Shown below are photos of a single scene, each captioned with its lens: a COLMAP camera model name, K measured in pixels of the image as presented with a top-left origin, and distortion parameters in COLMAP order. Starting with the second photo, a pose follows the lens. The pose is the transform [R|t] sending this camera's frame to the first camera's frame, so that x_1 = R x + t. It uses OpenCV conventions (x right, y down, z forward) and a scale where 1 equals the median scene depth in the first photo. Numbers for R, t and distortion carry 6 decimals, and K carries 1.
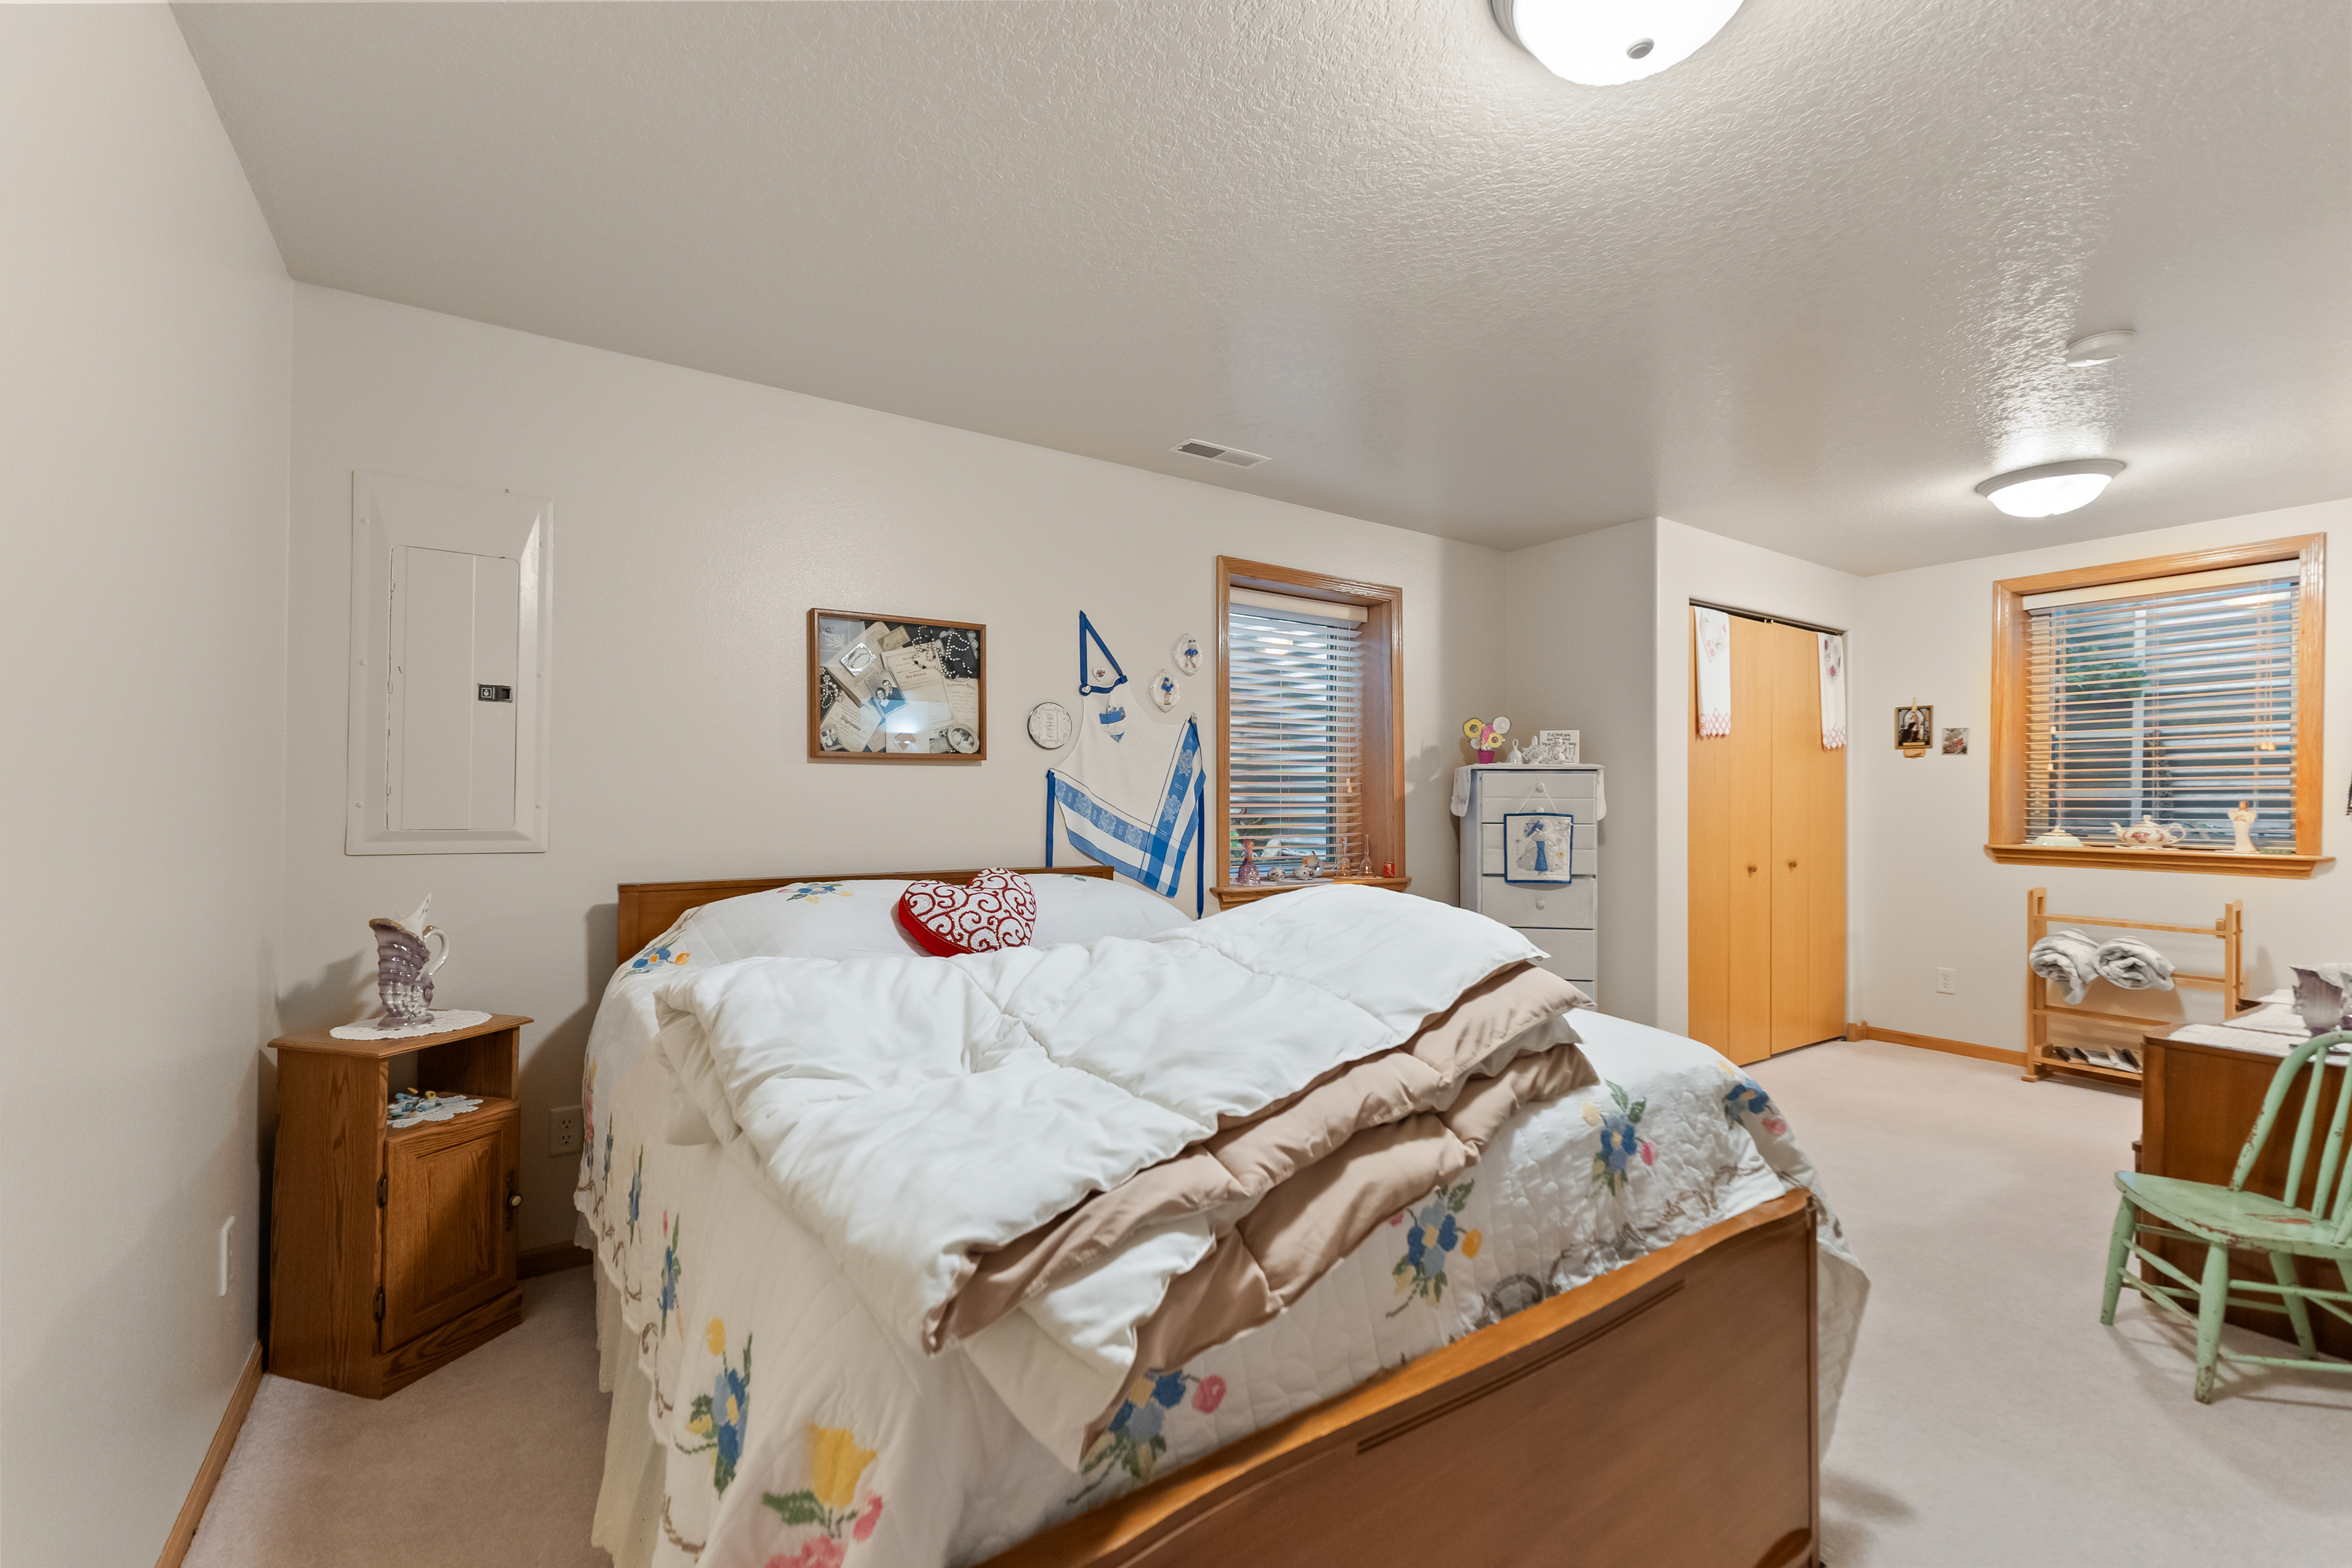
lens RADIAL K [[982.7, 0, 1168.6], [0, 982.7, 800.5], [0, 0, 1]] dist [0.003630, -0.000011]
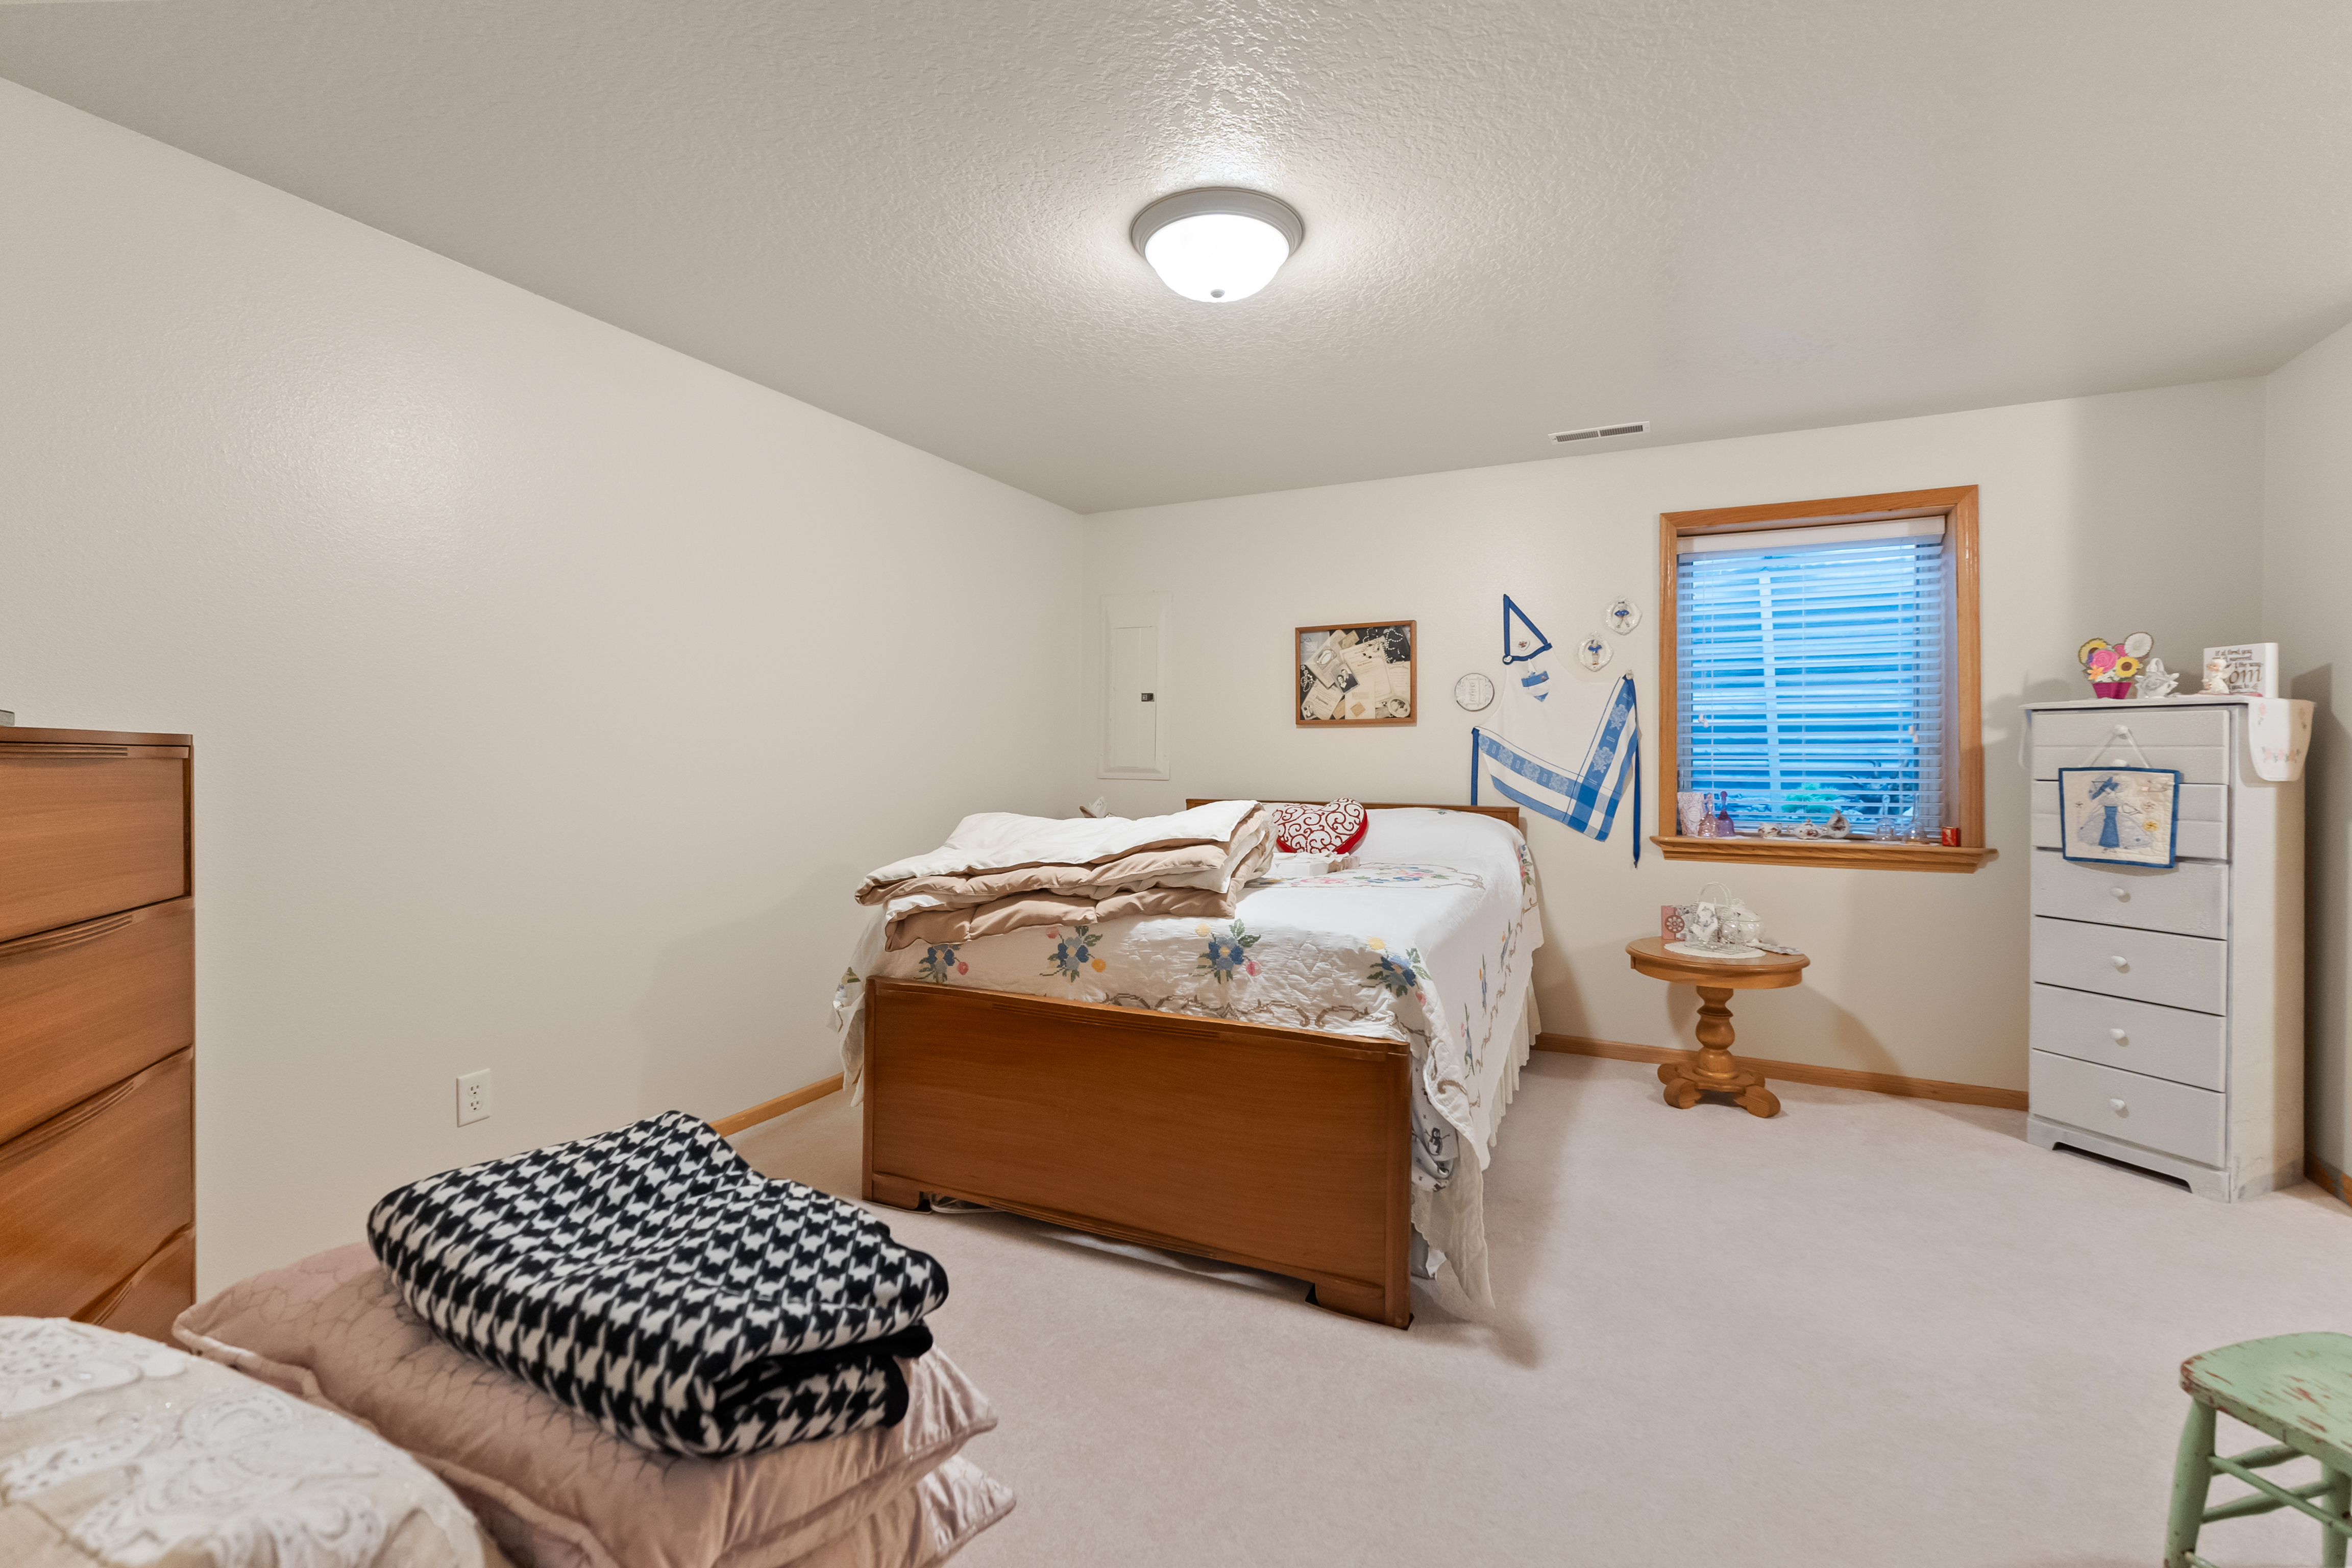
lens RADIAL K [[999.0, 0, 1176.0], [0, 999.0, 762.5], [0, 0, 1]] dist [0.005156, -0.000383]
pose [[0.516567, 0.004382, -0.856236, 0.767886], [-0.001763, 0.999990, 0.004053, 0.008599], [0.856245, -0.000584, 0.516569, 0.025855]]
